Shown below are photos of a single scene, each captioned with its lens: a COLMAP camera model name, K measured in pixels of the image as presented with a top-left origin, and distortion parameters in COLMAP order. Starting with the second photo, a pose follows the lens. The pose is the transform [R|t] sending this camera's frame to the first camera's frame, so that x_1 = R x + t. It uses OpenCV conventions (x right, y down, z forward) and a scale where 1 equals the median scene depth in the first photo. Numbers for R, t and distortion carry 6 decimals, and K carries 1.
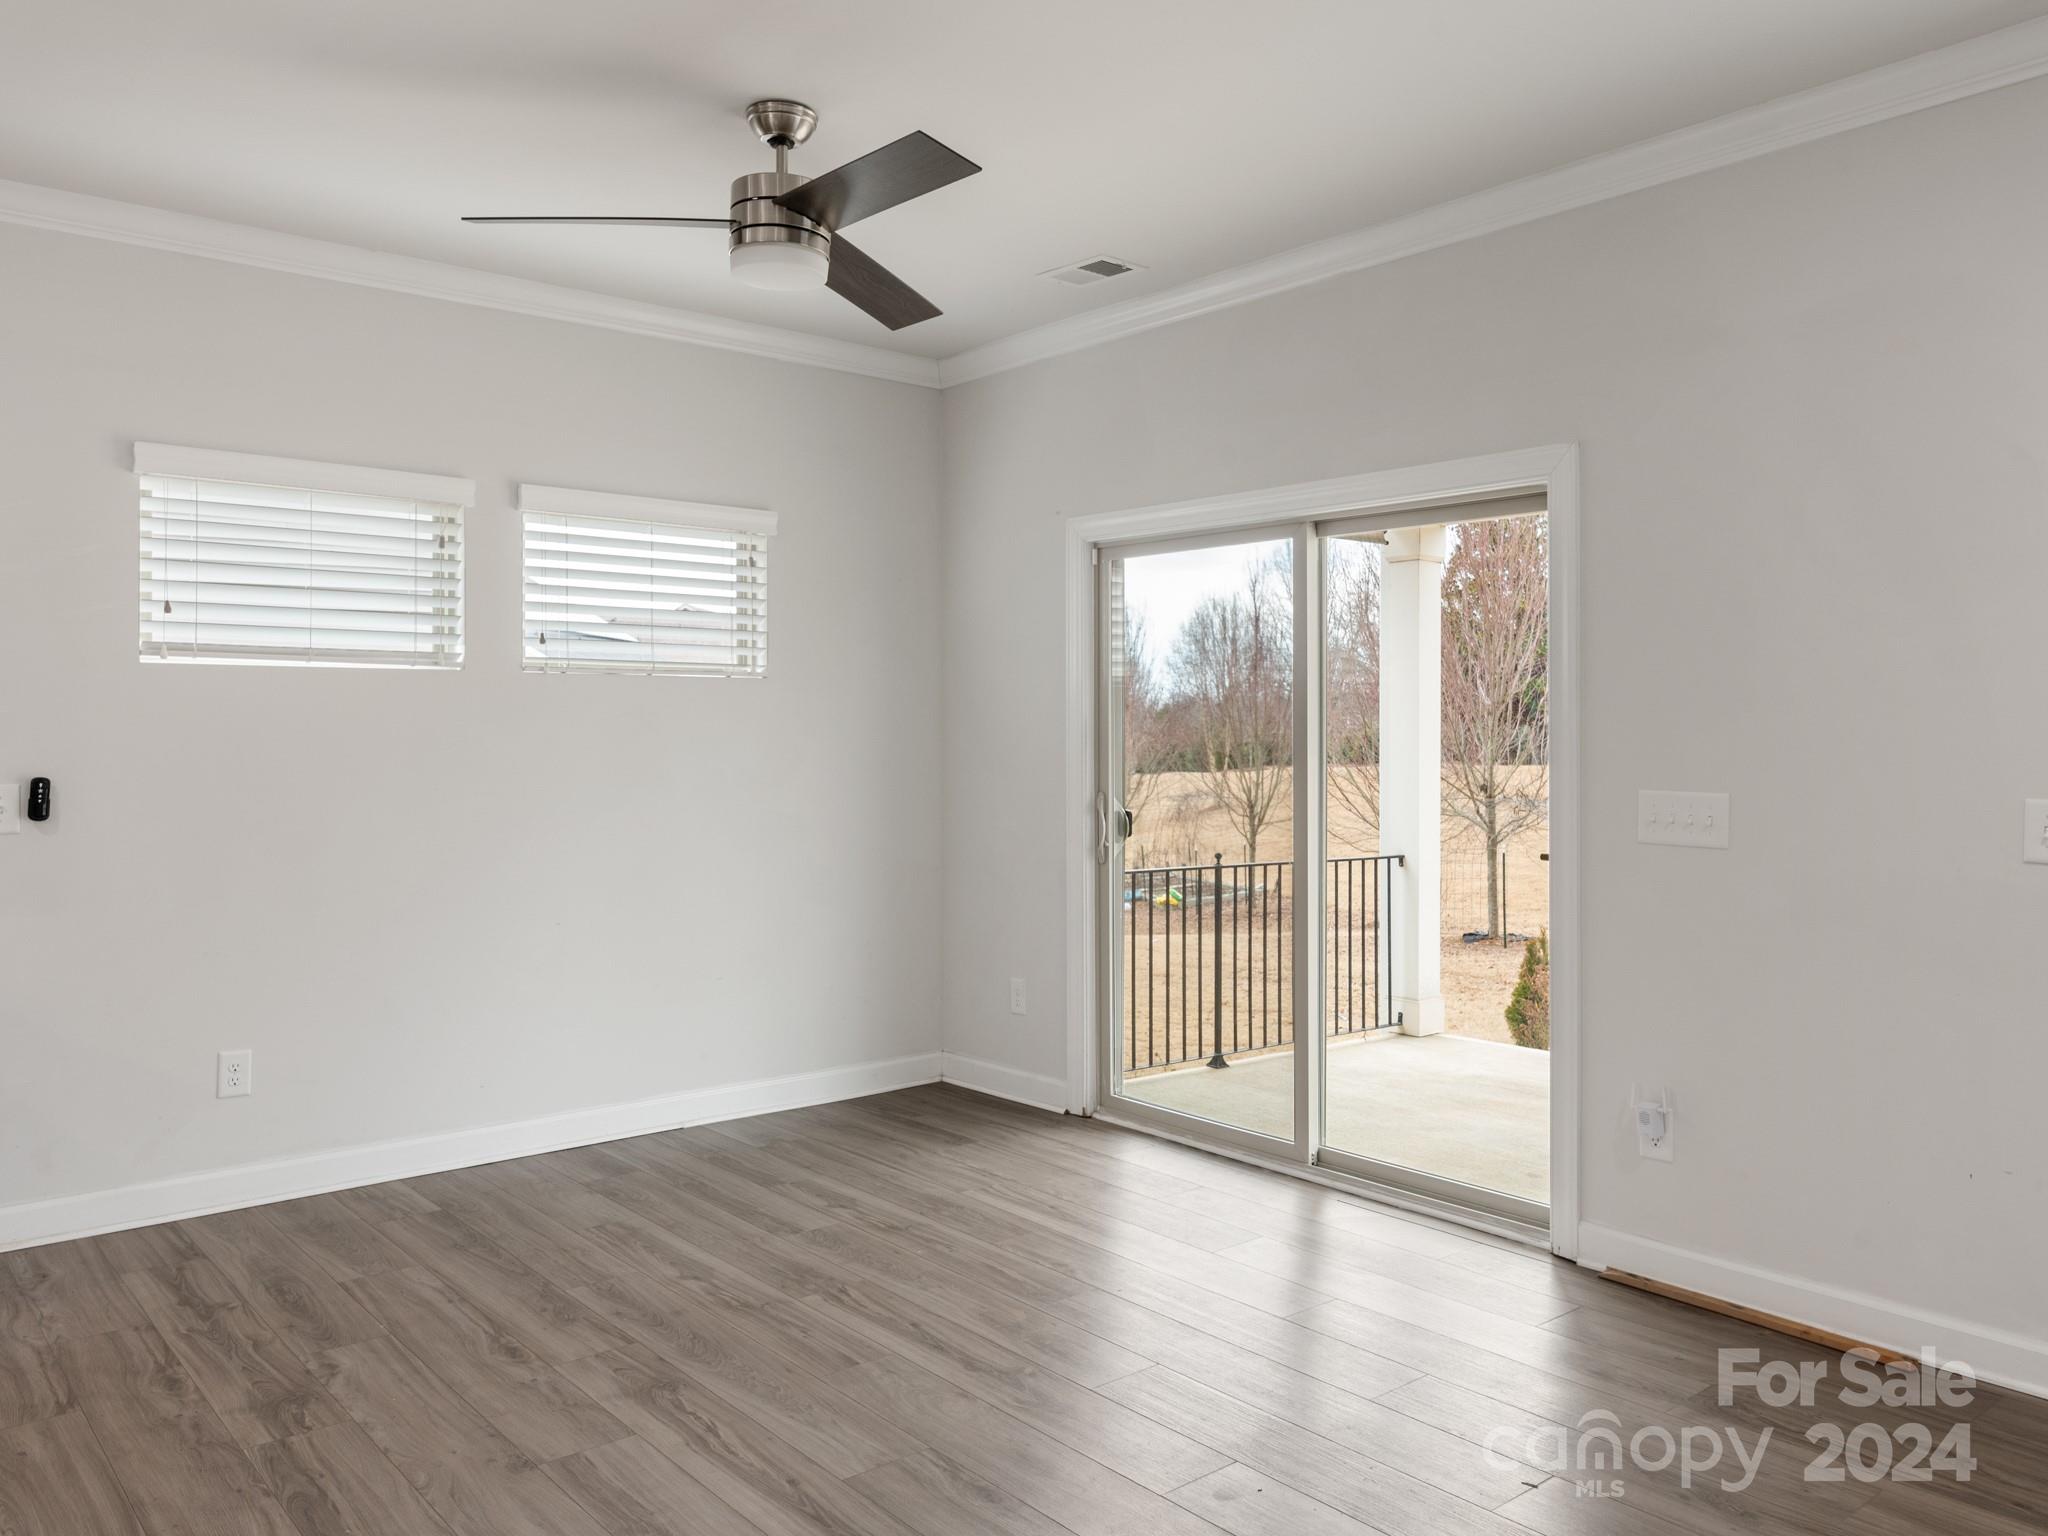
lens RADIAL K [[1536.8, 0, 1050.2], [0, 1536.8, 728.2], [0, 0, 1]] dist [-0.001333, -0.000915]
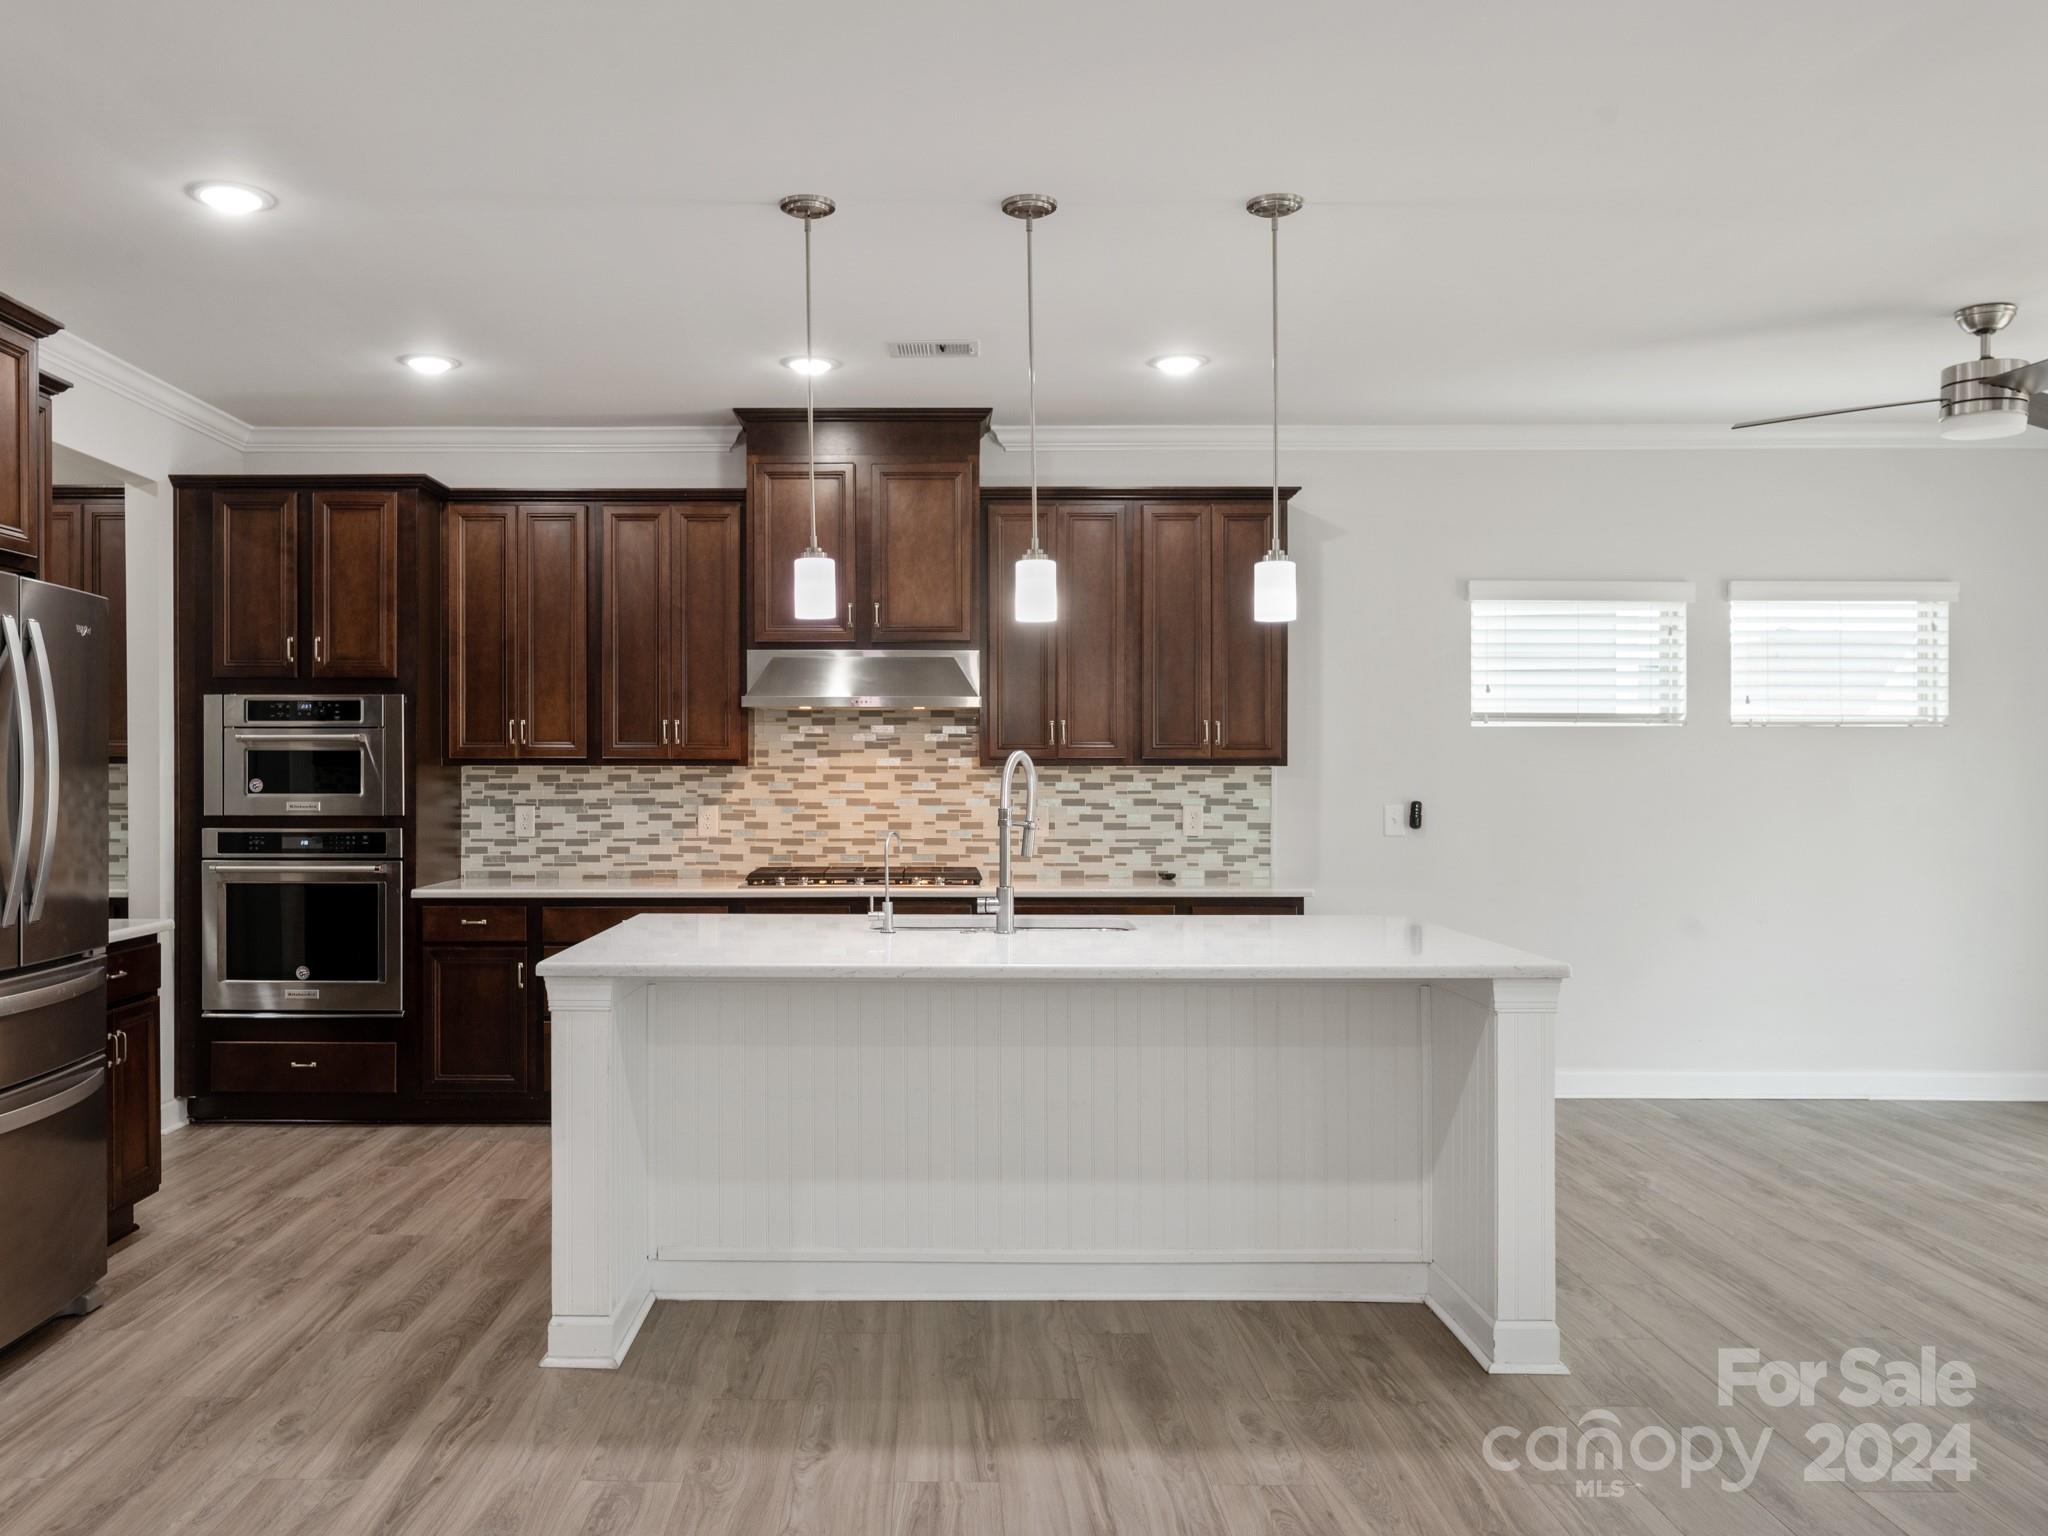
lens RADIAL K [[1625.9, 0, 921.0], [0, 1625.9, 776.0], [0, 0, 1]] dist [0.009332, -0.004107]
pose [[0.755345, 0.001846, -0.655325, 0.046894], [0.001008, 0.999992, 0.003980, -0.000817], [0.655327, -0.003667, 0.755336, -0.556001]]
